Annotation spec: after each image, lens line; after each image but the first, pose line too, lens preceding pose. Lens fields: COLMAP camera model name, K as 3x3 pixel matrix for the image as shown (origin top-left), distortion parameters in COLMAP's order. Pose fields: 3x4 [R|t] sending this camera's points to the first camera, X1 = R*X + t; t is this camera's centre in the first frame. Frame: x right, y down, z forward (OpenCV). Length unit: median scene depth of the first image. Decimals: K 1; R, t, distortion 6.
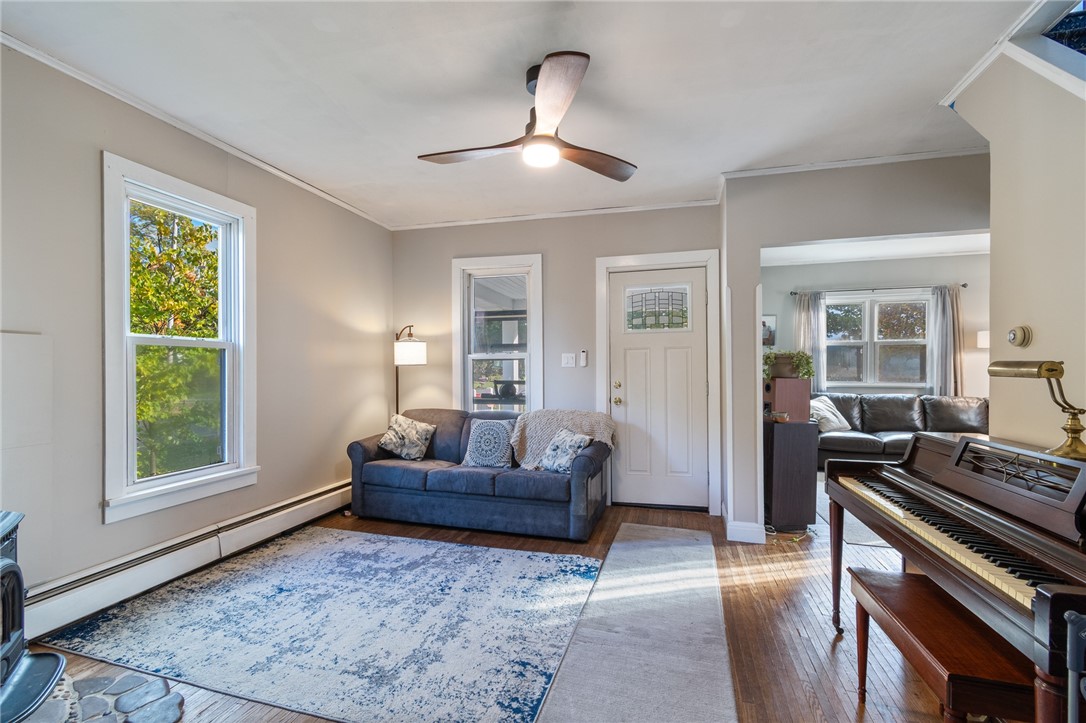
lens RADIAL K [[476.2, 0, 547.1], [0, 476.2, 370.8], [0, 0, 1]] dist [0.001789, -0.000314]
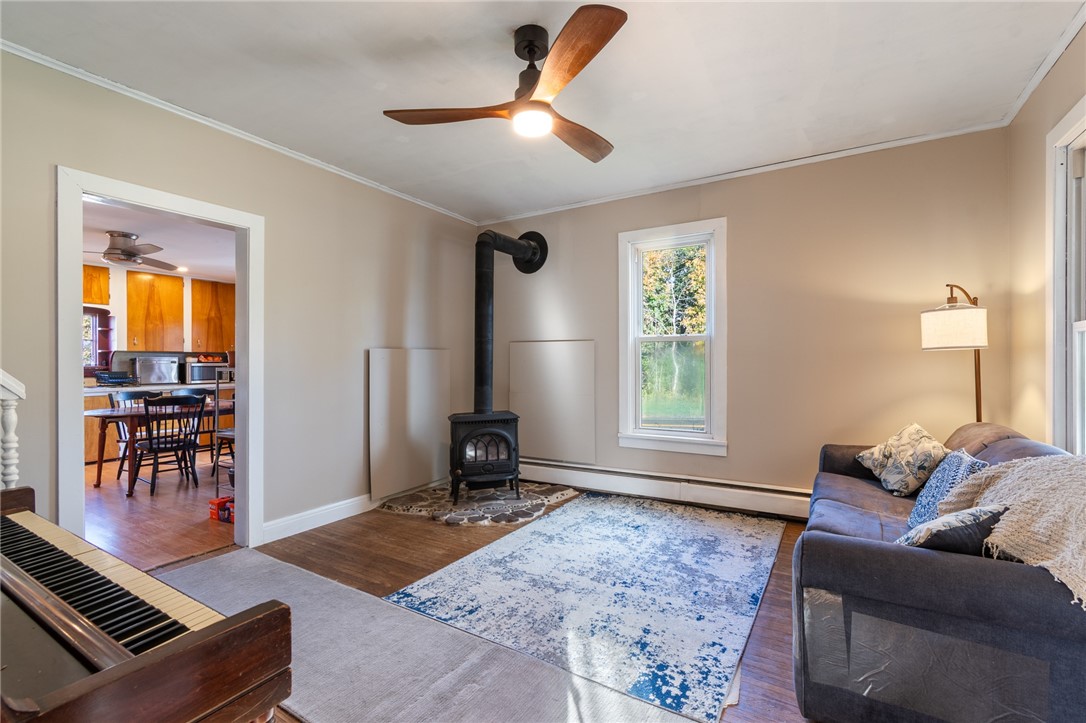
lens RADIAL K [[476.2, 0, 547.9], [0, 476.2, 360.3], [0, 0, 1]] dist [0.001789, -0.000314]
pose [[-0.267904, -0.000265, -0.963446, 0.718849], [0.001181, 0.999999, -0.000603, 0.005261], [0.963445, -0.001299, -0.267903, 1.054596]]
